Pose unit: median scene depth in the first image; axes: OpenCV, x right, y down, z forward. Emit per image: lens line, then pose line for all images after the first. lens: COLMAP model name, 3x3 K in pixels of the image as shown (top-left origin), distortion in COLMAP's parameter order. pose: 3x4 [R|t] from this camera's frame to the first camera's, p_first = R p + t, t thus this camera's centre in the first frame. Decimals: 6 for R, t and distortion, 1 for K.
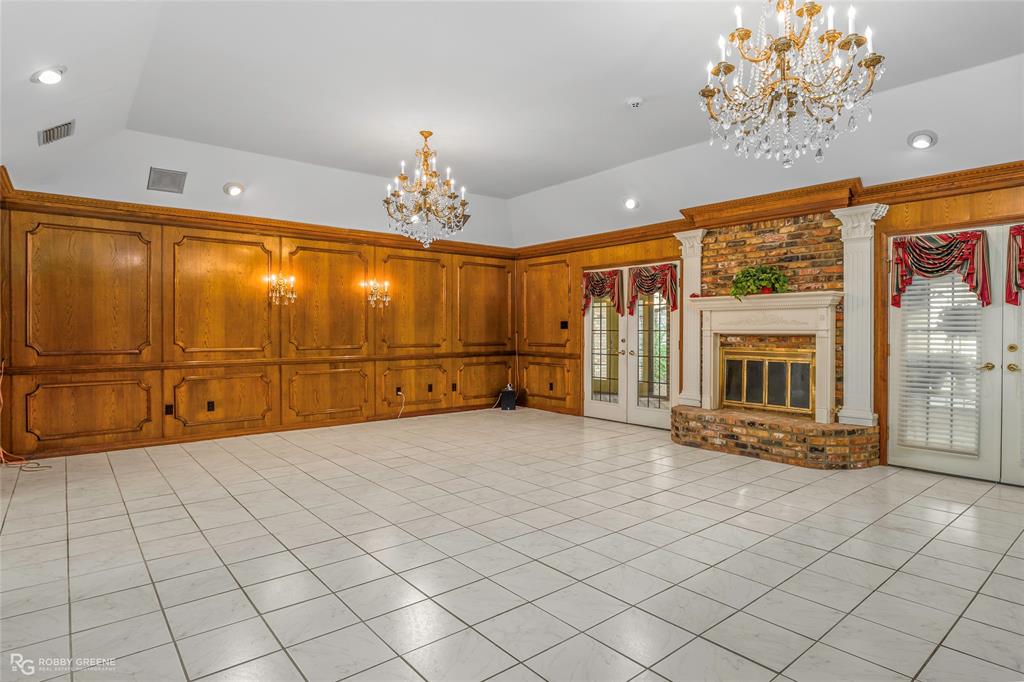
lens RADIAL K [[556.7, 0, 512.0], [0, 556.7, 341.0], [0, 0, 1]] dist [-0.001472, -0.000474]
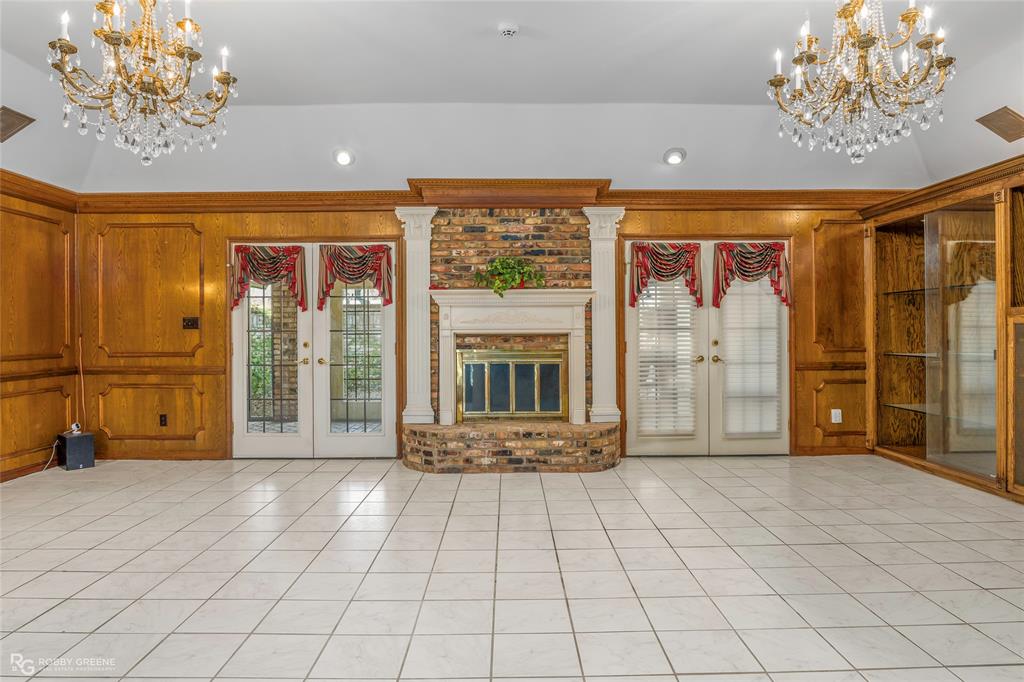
lens RADIAL K [[634.0, 0, 512.0], [0, 634.0, 341.0], [0, 0, 1]] dist [-0.024168, 0.000661]
pose [[0.636509, -0.014974, 0.771124, -0.335779], [0.020405, 0.999788, 0.002571, -0.003234], [-0.770999, 0.014098, 0.636680, 0.347640]]
